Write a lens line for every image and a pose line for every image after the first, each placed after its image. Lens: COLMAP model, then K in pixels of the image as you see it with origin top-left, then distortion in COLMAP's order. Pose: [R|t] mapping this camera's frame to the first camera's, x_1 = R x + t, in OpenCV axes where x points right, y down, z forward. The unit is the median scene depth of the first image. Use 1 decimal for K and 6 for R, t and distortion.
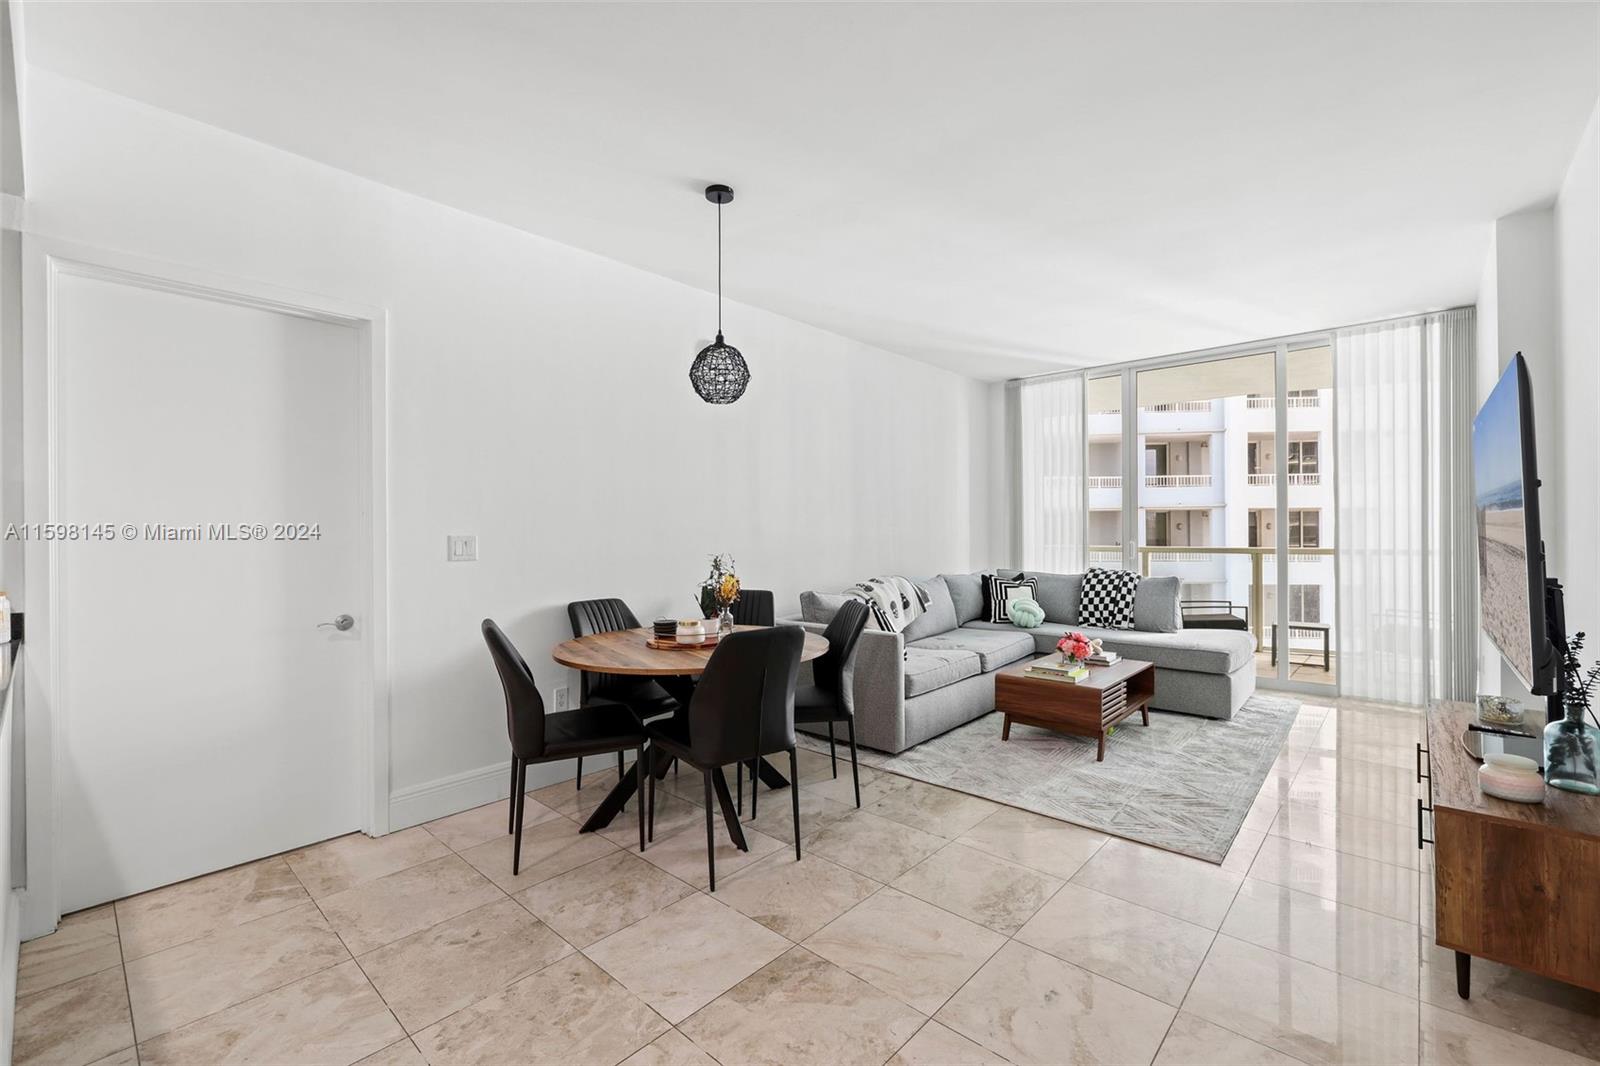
lens RADIAL K [[675.5, 0, 798.4], [0, 675.5, 528.7], [0, 0, 1]] dist [0.000909, -0.000146]
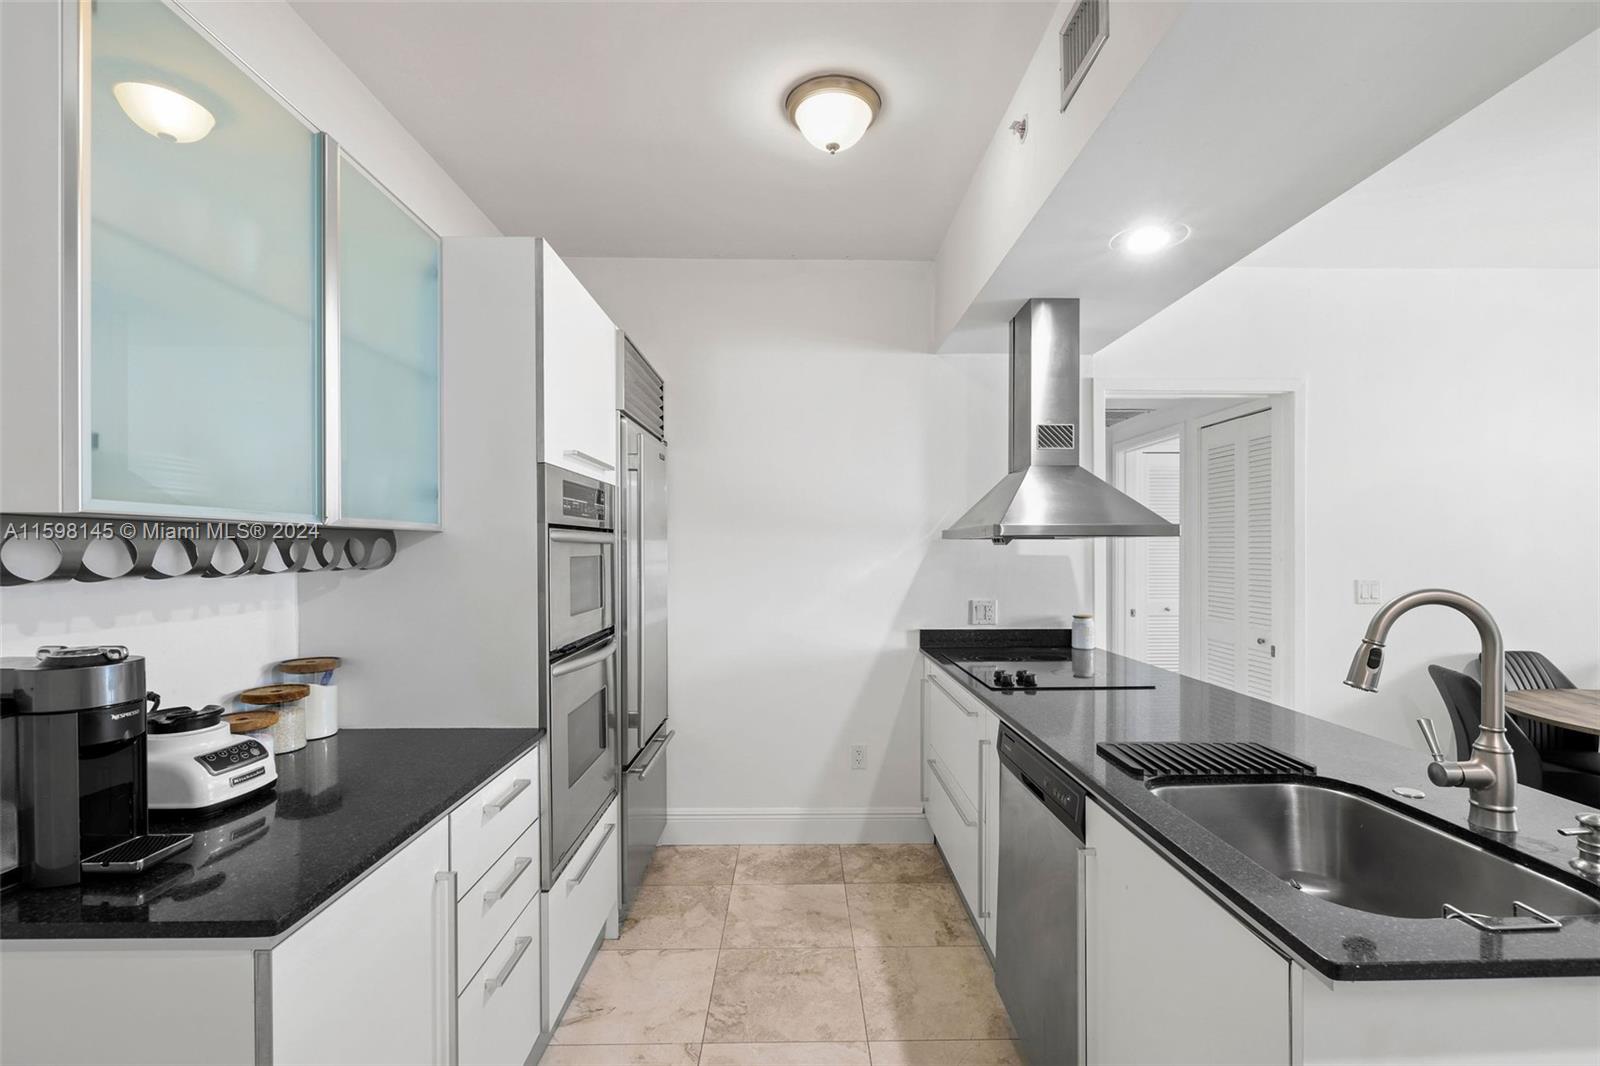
lens RADIAL K [[701.7, 0, 805.4], [0, 701.7, 554.5], [0, 0, 1]] dist [0.000888, 0.000242]
pose [[0.685592, 0.009458, -0.727925, -0.200474], [0.002530, 0.999879, 0.015375, -0.031007], [0.727982, -0.012383, 0.685485, -0.251294]]
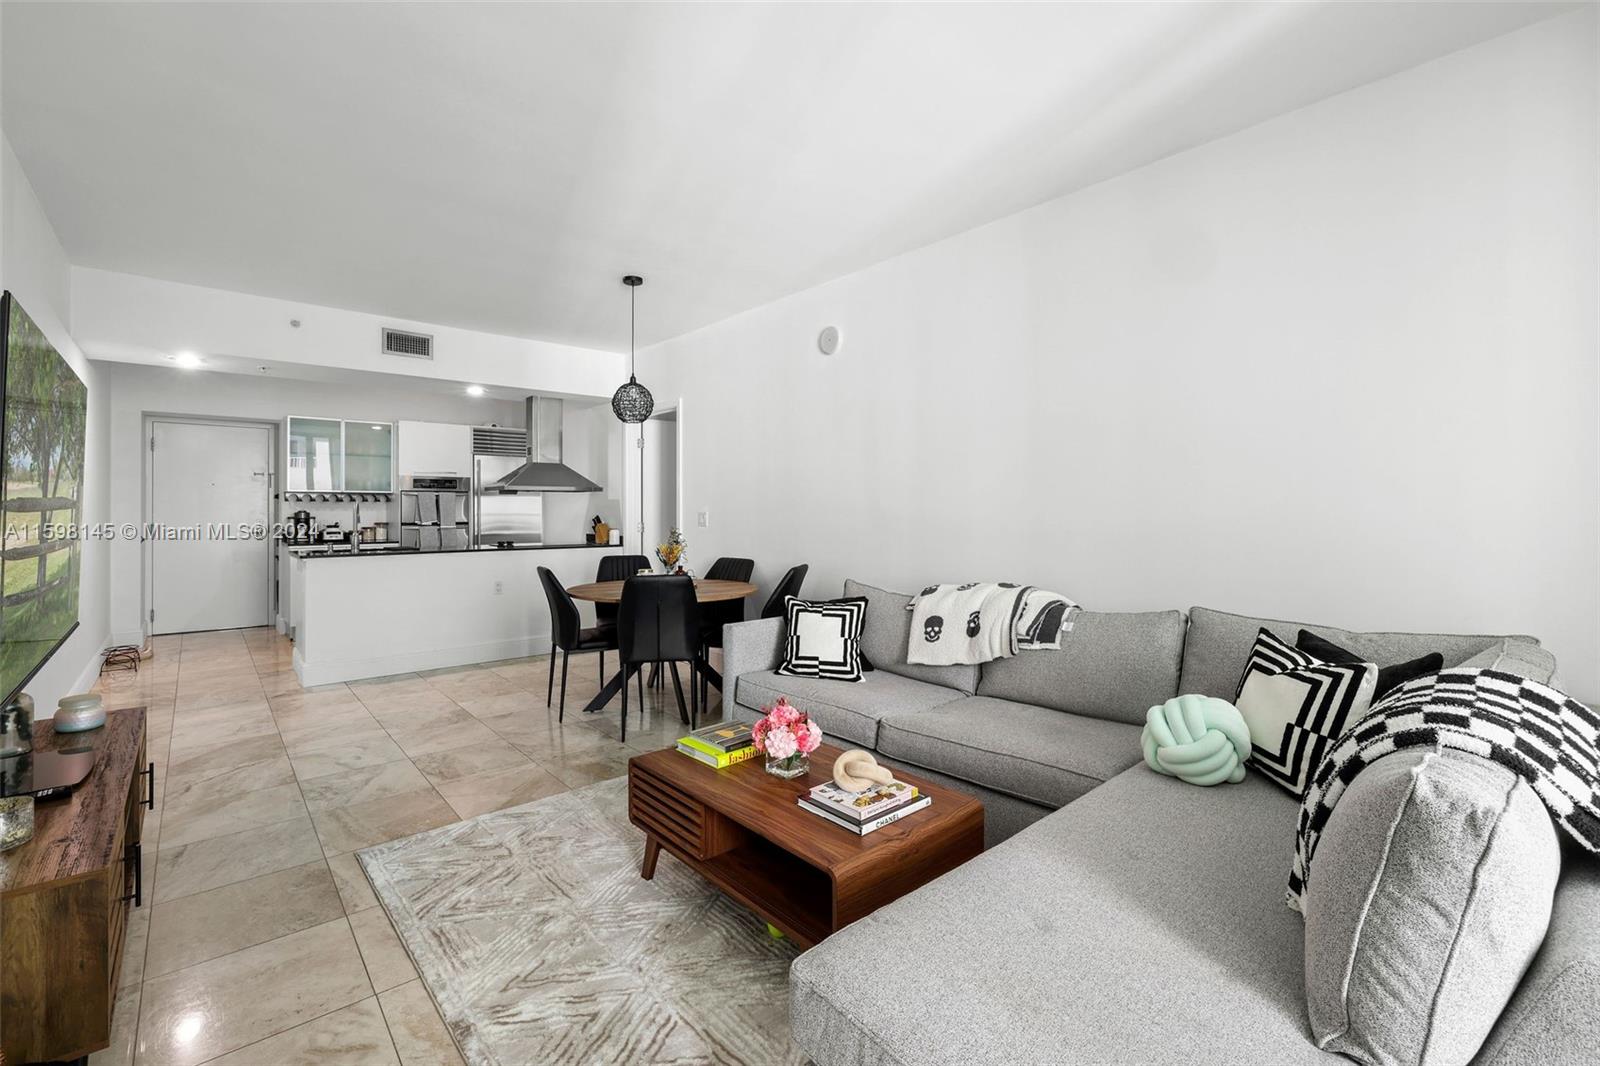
lens RADIAL K [[693.7, 0, 796.9], [0, 693.7, 509.2], [0, 0, 1]] dist [-0.000780, -0.000188]
pose [[-0.121468, 0.004135, -0.992587, 0.842784], [0.007173, 0.999969, 0.003288, 0.000044], [0.992569, -0.006721, -0.121494, 0.965966]]
